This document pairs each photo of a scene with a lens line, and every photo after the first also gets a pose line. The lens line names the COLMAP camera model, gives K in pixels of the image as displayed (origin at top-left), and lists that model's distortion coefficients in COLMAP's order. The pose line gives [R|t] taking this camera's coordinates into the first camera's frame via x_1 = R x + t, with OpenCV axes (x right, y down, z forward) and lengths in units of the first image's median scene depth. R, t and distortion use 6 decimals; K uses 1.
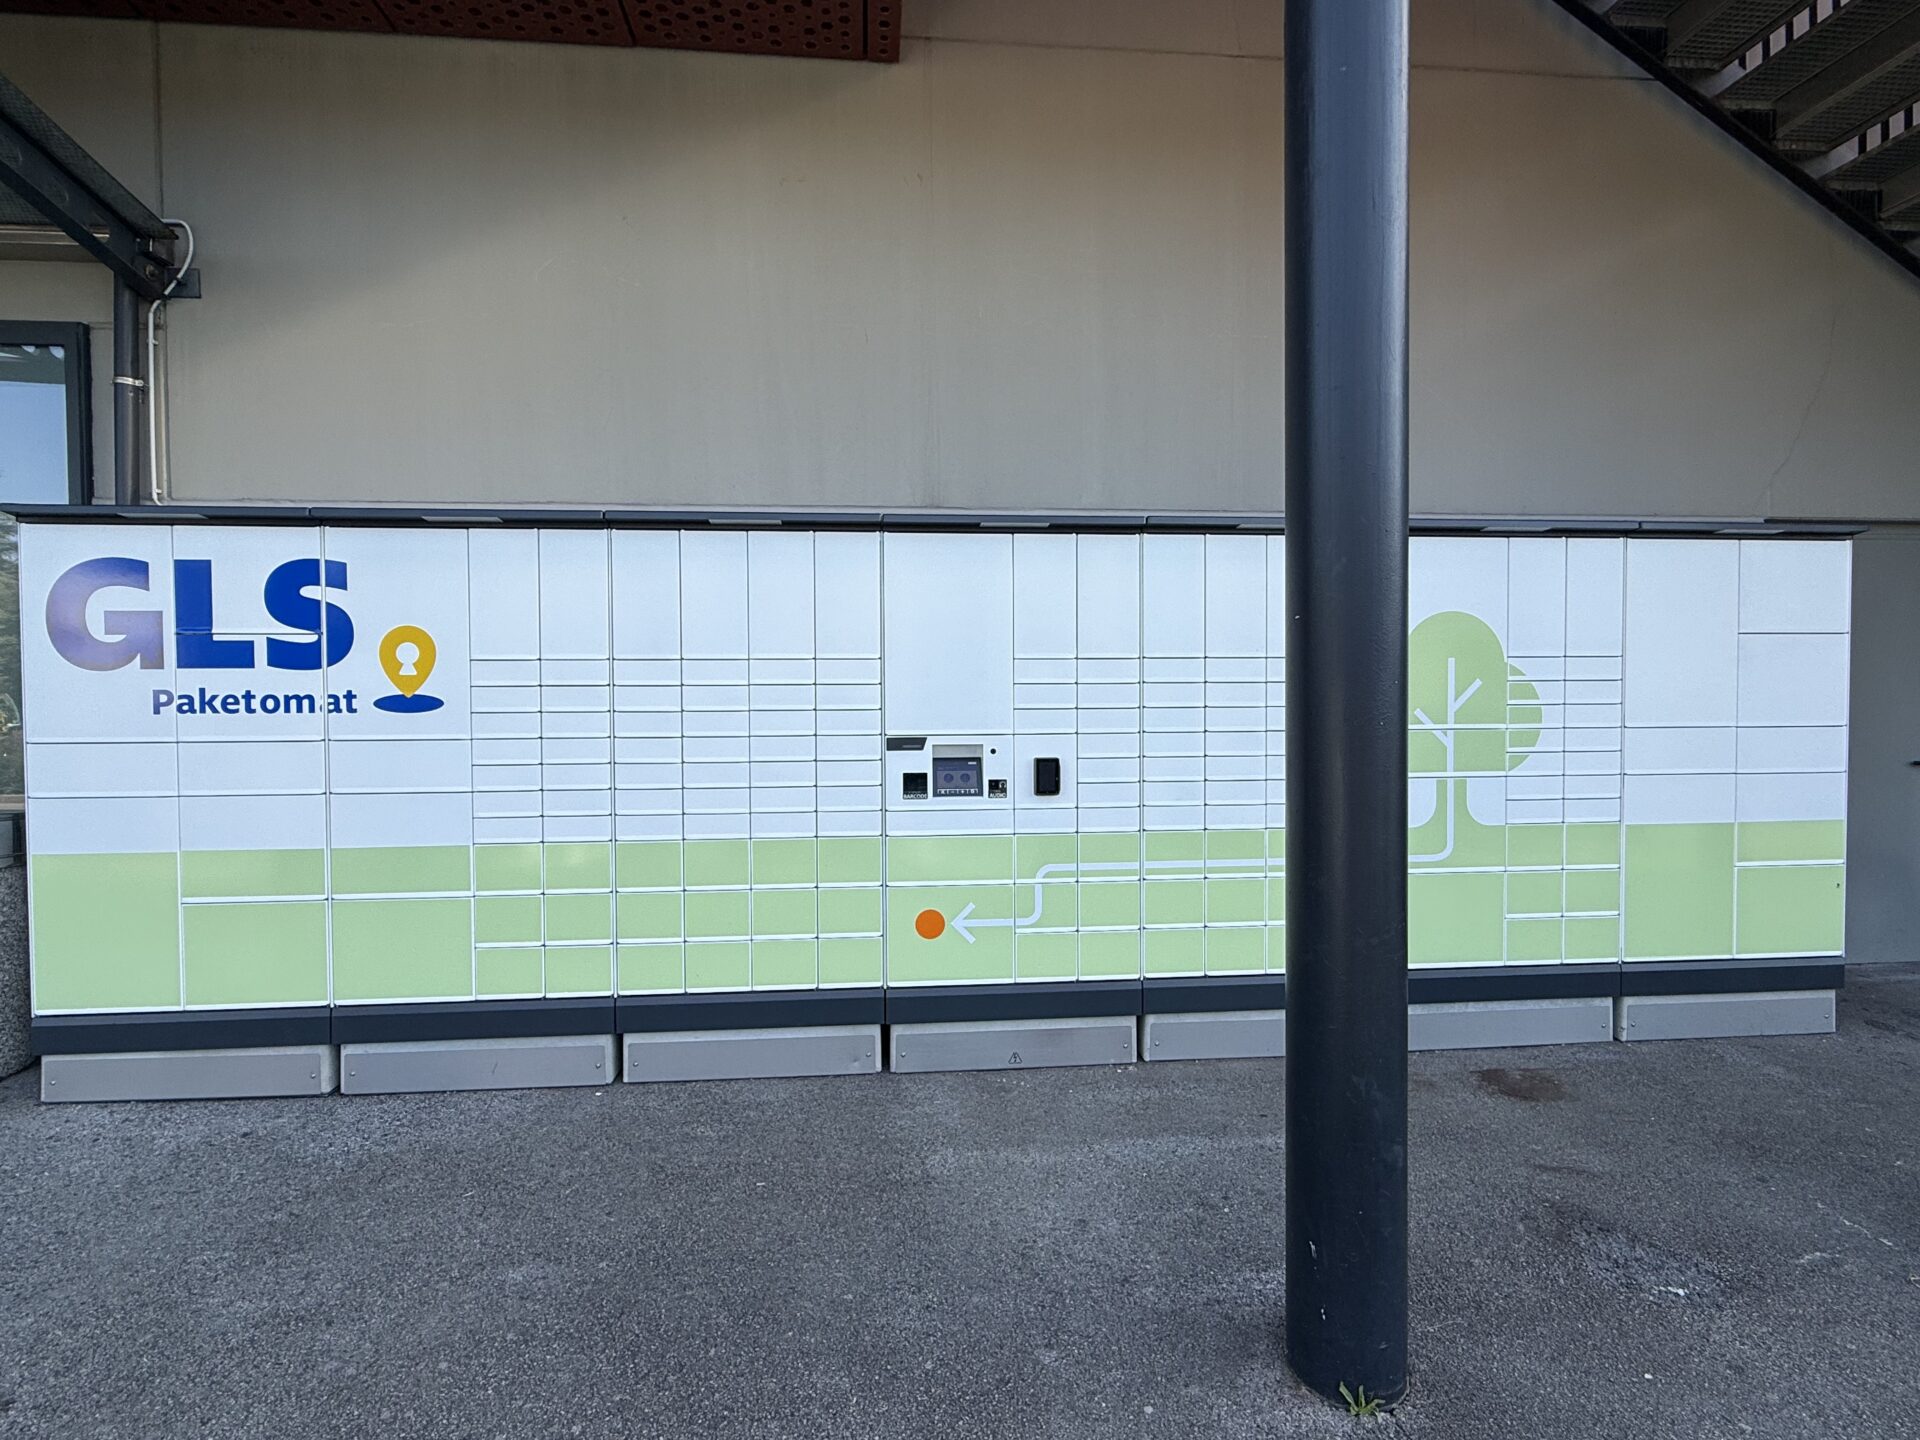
lens RADIAL K [[952.6, 0, 960.5], [0, 952.6, 712.6], [0, 0, 1]] dist [0.001819, 0.001322]
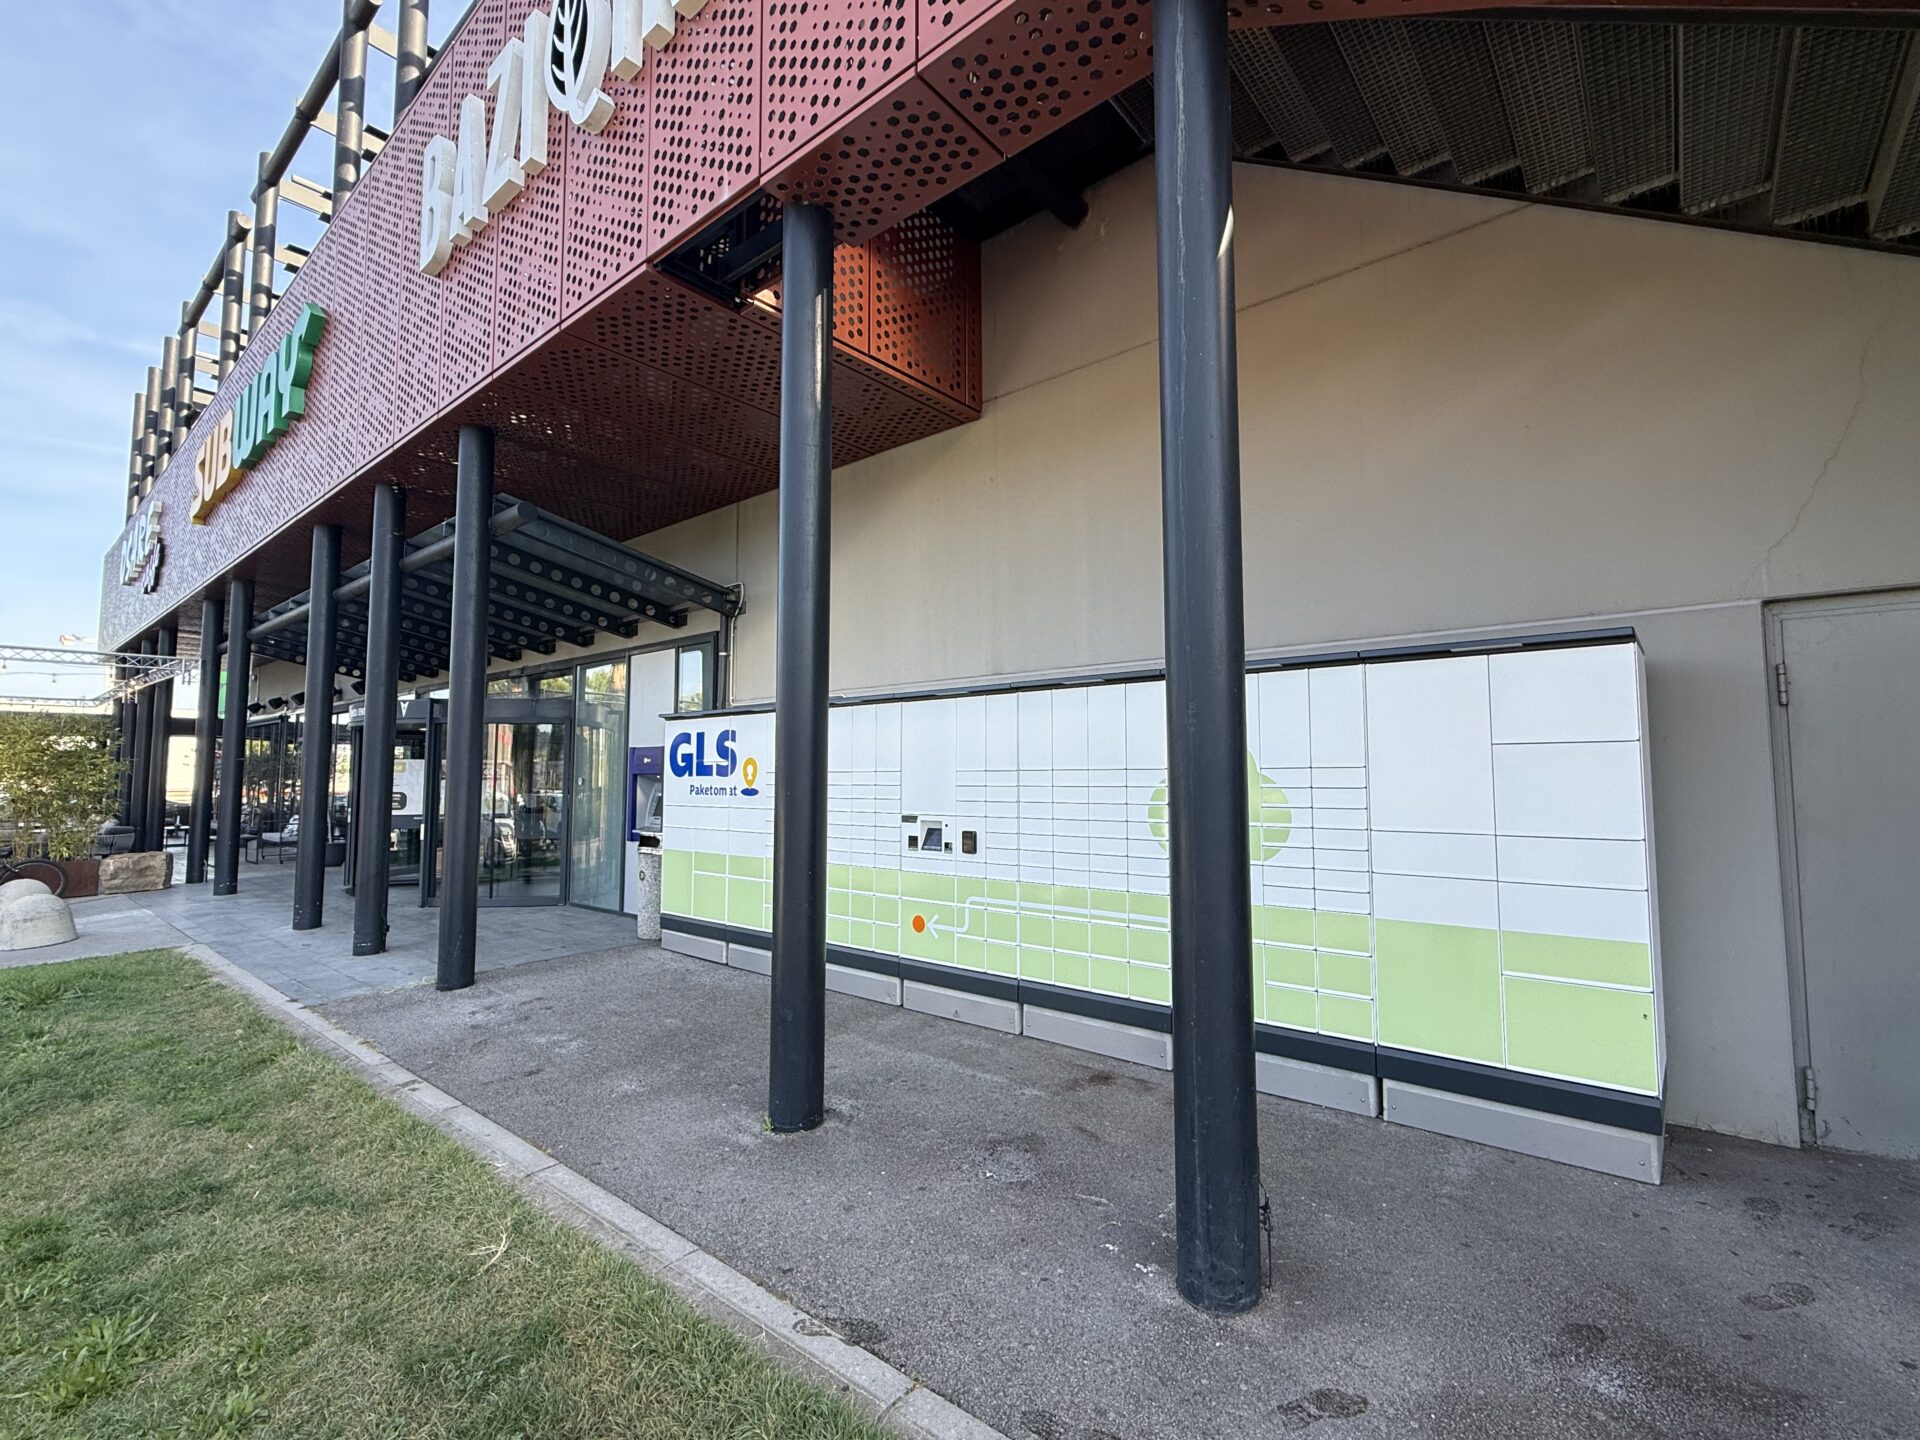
lens RADIAL K [[844.1, 0, 955.8], [0, 844.1, 713.2], [0, 0, 1]] dist [0.003274, 0.000612]
pose [[0.704422, -0.048927, -0.708093, 1.197742], [-0.013458, 0.996521, -0.082245, -0.038003], [0.709654, 0.067465, 0.701313, -0.066990]]
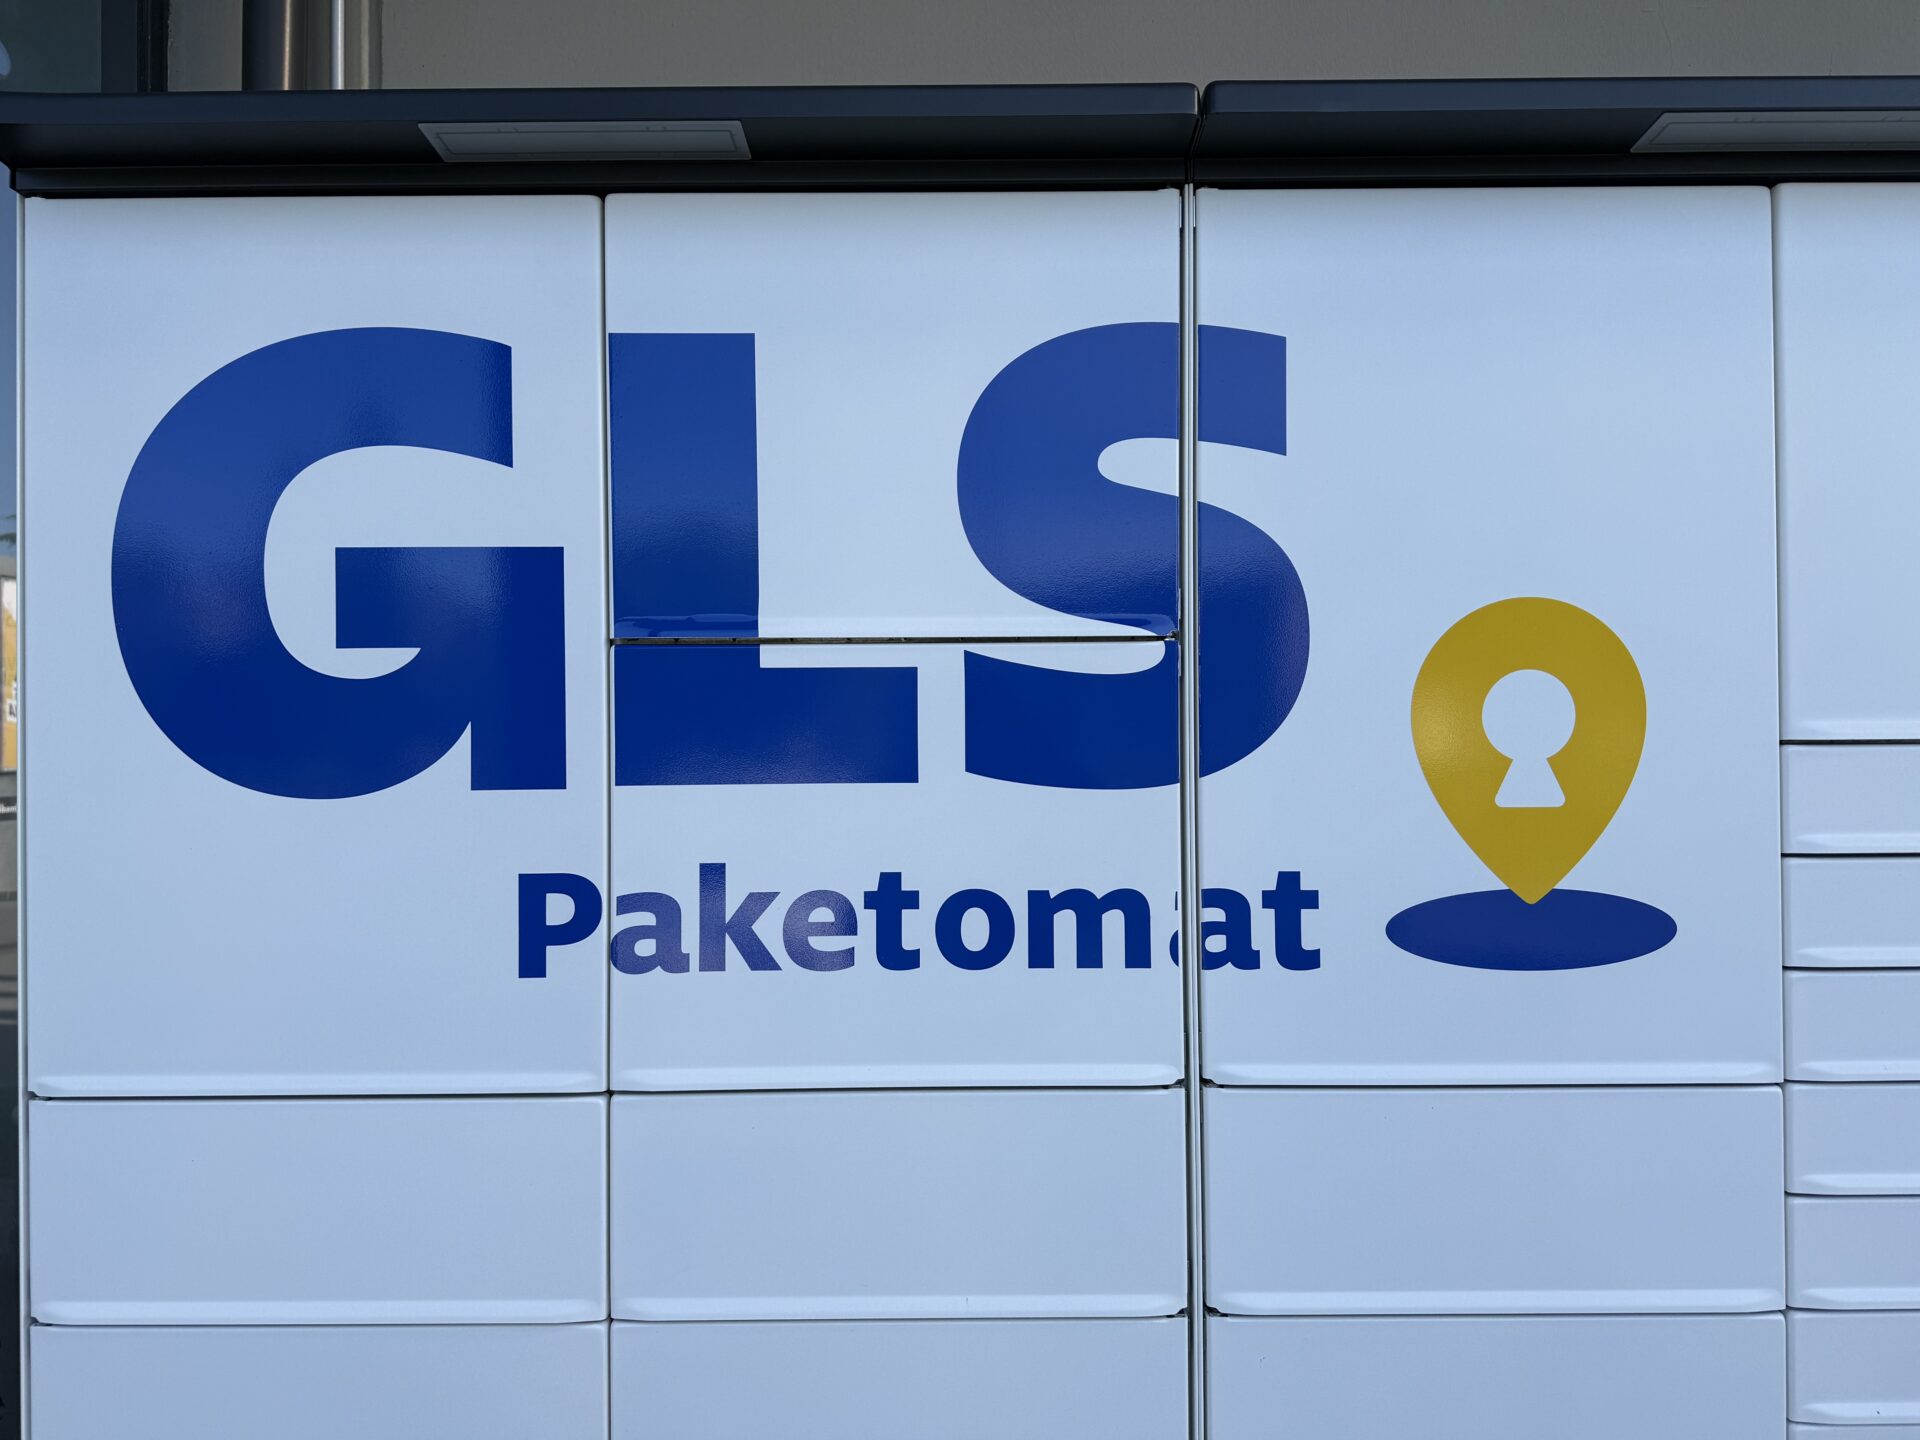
lens RADIAL K [[1347.6, 0, 959.0], [0, 1347.6, 722.5], [0, 0, 1]] dist [0.026683, -0.010417]
pose [[0.995624, -0.004763, -0.093330, -0.694034], [0.001883, 0.999520, -0.030917, -0.050591], [0.093433, 0.030606, 0.995155, 0.659369]]
